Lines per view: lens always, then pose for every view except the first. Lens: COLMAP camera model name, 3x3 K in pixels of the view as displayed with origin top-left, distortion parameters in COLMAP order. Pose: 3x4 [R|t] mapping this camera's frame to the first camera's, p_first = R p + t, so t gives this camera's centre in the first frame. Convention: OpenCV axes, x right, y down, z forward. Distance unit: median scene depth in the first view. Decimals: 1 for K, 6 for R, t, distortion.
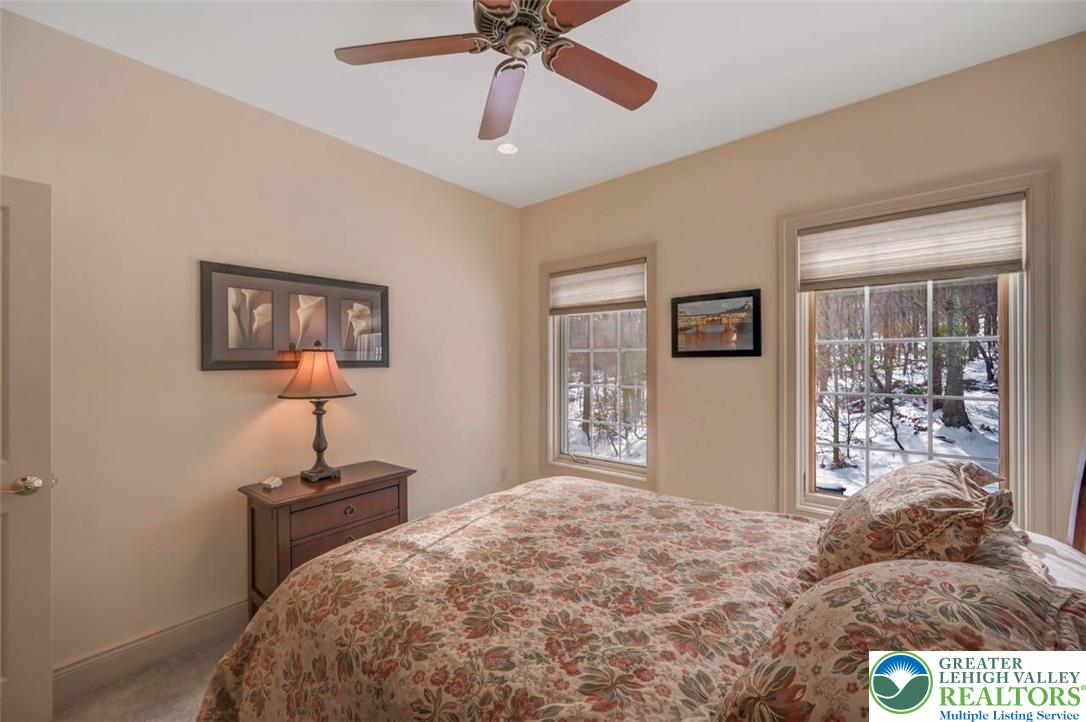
lens RADIAL K [[428.2, 0, 545.0], [0, 428.2, 360.2], [0, 0, 1]] dist [-0.001547, 0.000198]
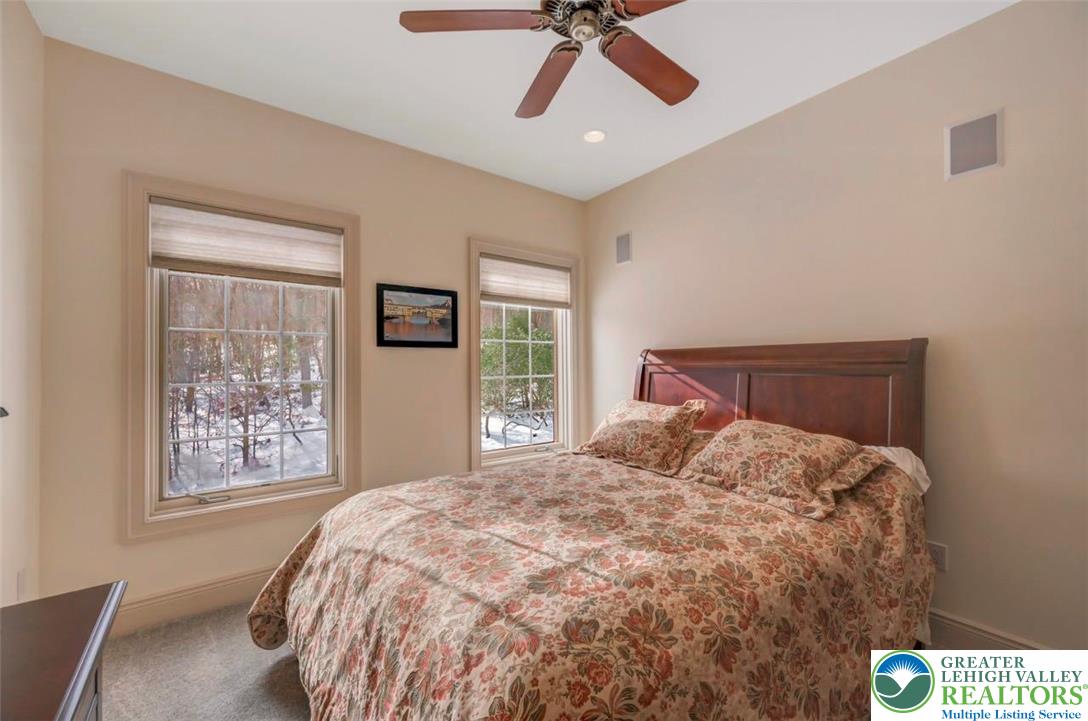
lens RADIAL K [[429.0, 0, 546.8], [0, 429.0, 356.5], [0, 0, 1]] dist [-0.001547, 0.000198]
pose [[0.230713, 0.026025, 0.972674, -0.865182], [-0.002662, 0.999655, -0.026115, 0.065002], [-0.973018, 0.003435, 0.230703, 0.689285]]
